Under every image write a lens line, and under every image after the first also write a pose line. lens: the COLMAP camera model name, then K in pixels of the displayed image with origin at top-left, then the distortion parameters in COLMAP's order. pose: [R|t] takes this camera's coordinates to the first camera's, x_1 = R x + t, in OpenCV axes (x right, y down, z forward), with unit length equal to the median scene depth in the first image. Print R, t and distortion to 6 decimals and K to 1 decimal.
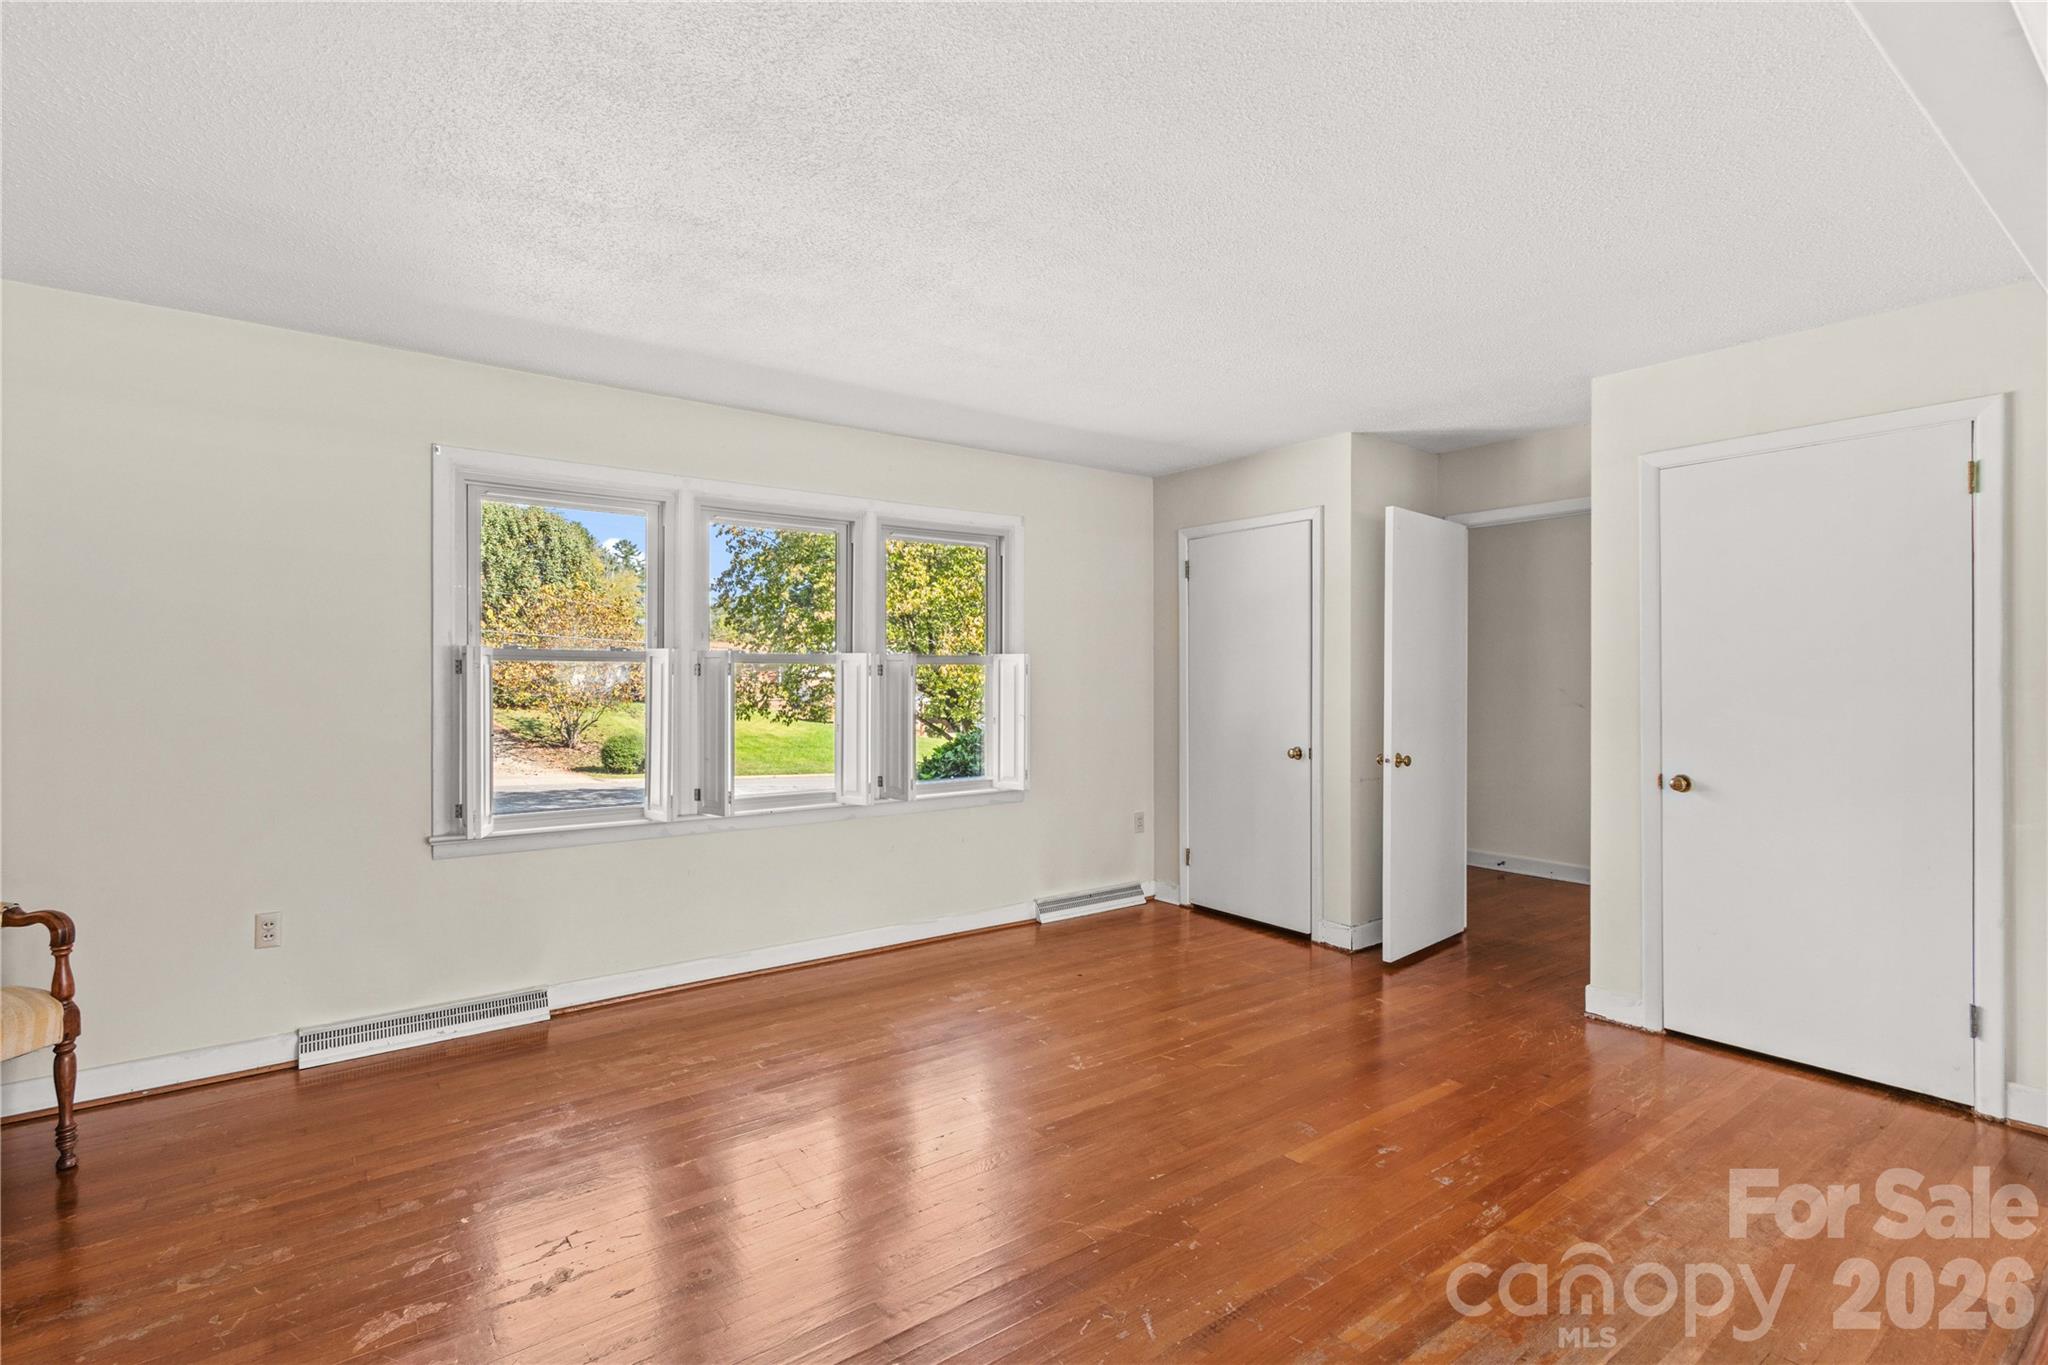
lens RADIAL K [[954.8, 0, 1003.2], [0, 954.8, 676.2], [0, 0, 1]] dist [0.008301, -0.000383]
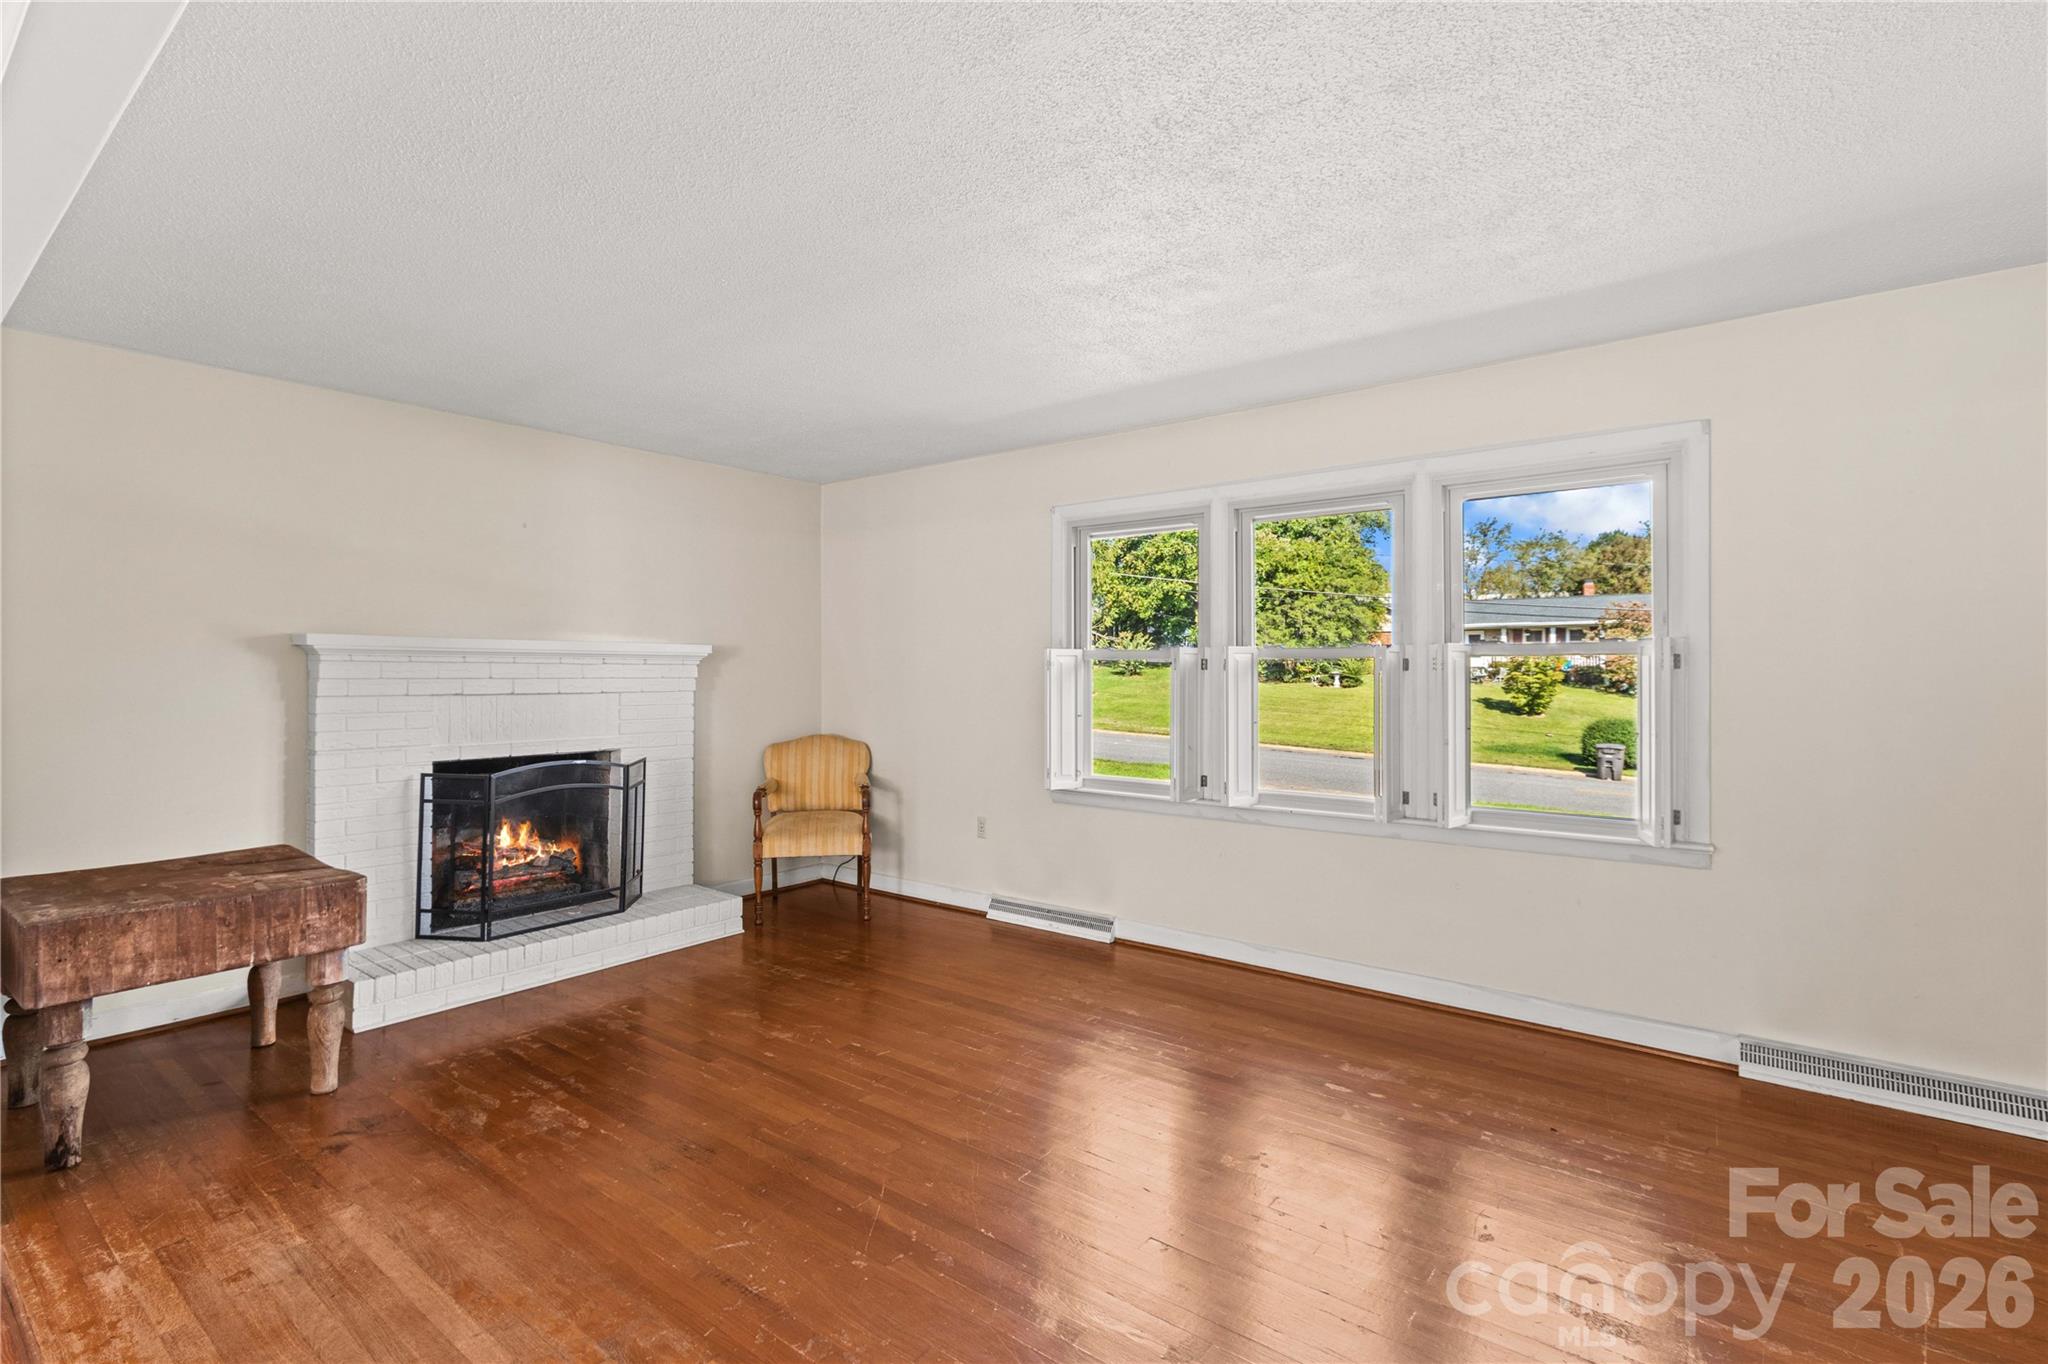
lens RADIAL K [[954.8, 0, 1003.2], [0, 954.8, 675.7], [0, 0, 1]] dist [0.008301, -0.000383]
pose [[0.257306, -0.000192, -0.966330, 0.696256], [0.000042, 1.000000, -0.000188, 0.006820], [0.966330, 0.000007, 0.257306, 0.538760]]
